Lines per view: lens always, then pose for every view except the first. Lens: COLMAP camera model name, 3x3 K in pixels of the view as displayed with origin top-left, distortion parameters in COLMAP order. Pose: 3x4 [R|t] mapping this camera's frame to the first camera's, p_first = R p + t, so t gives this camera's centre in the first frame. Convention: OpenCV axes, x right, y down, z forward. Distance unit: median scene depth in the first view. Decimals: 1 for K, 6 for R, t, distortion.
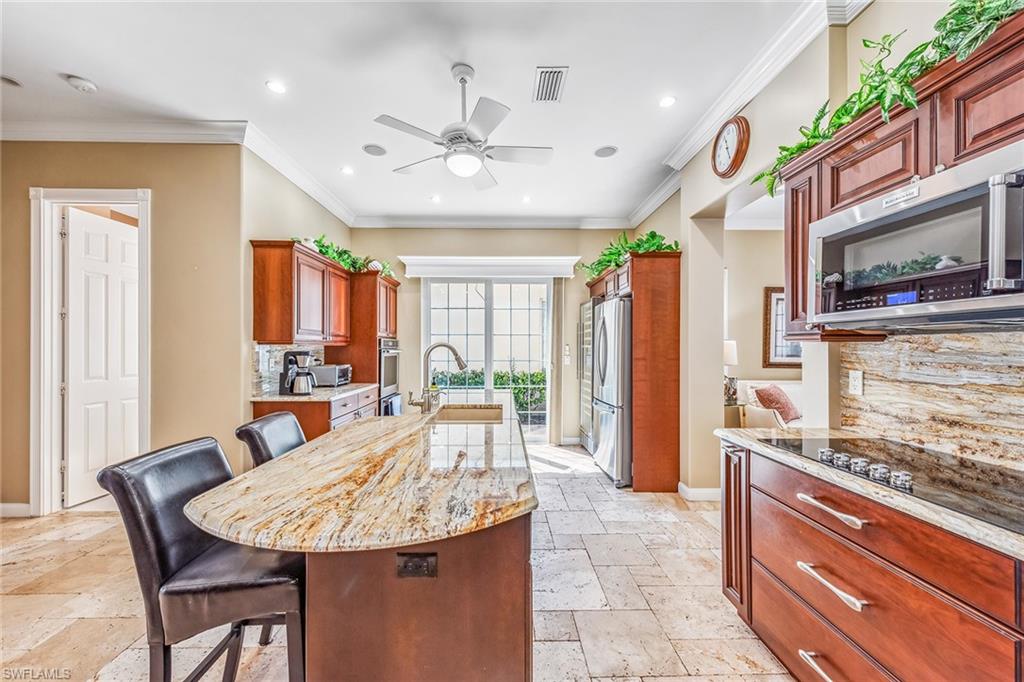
lens RADIAL K [[406.1, 0, 512.0], [0, 406.1, 341.0], [0, 0, 1]] dist [0.014541, -0.000230]
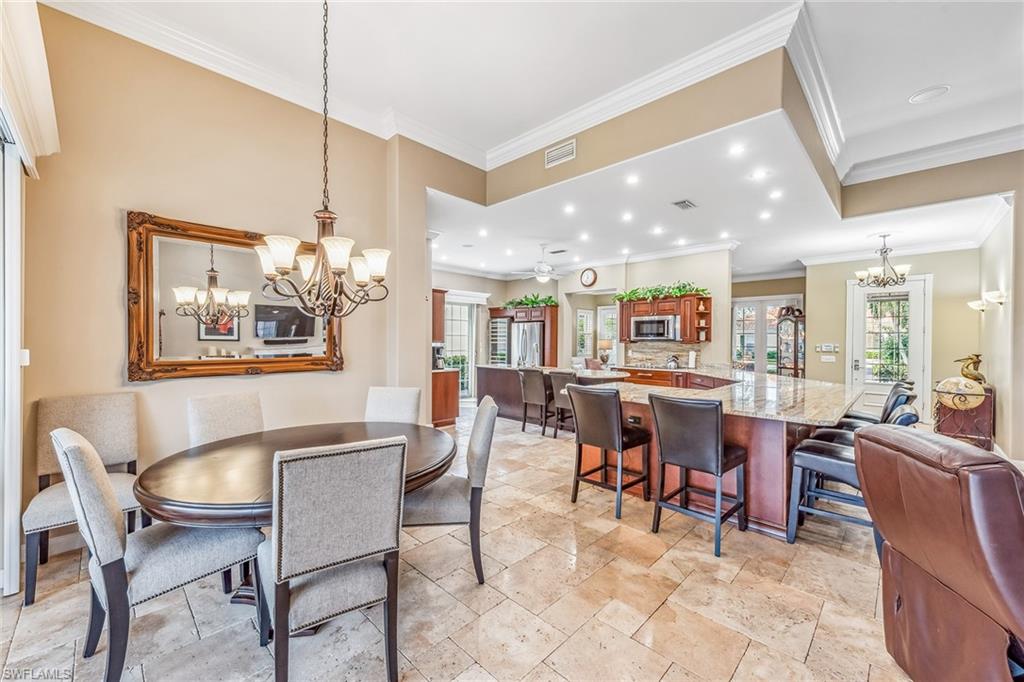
lens RADIAL K [[406.1, 0, 512.0], [0, 406.1, 341.0], [0, 0, 1]] dist [0.014541, -0.000230]
pose [[0.703202, 0.003748, 0.710980, -1.644337], [-0.018197, 0.999753, 0.012727, -0.028095], [-0.710757, -0.021887, 0.703097, -0.585133]]
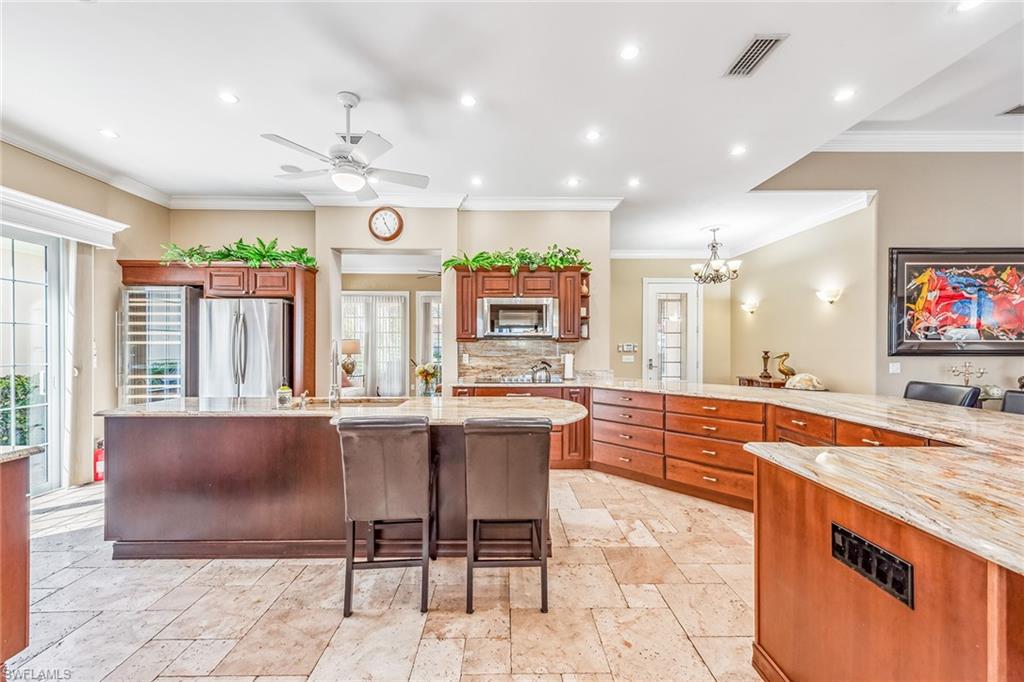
lens RADIAL K [[406.1, 0, 512.0], [0, 406.1, 341.0], [0, 0, 1]] dist [0.014541, -0.000230]
pose [[0.001733, 0.009987, 0.999949, -0.917952], [-0.018202, 0.999785, -0.009954, 0.007702], [-0.999833, -0.018183, 0.001914, 0.400984]]
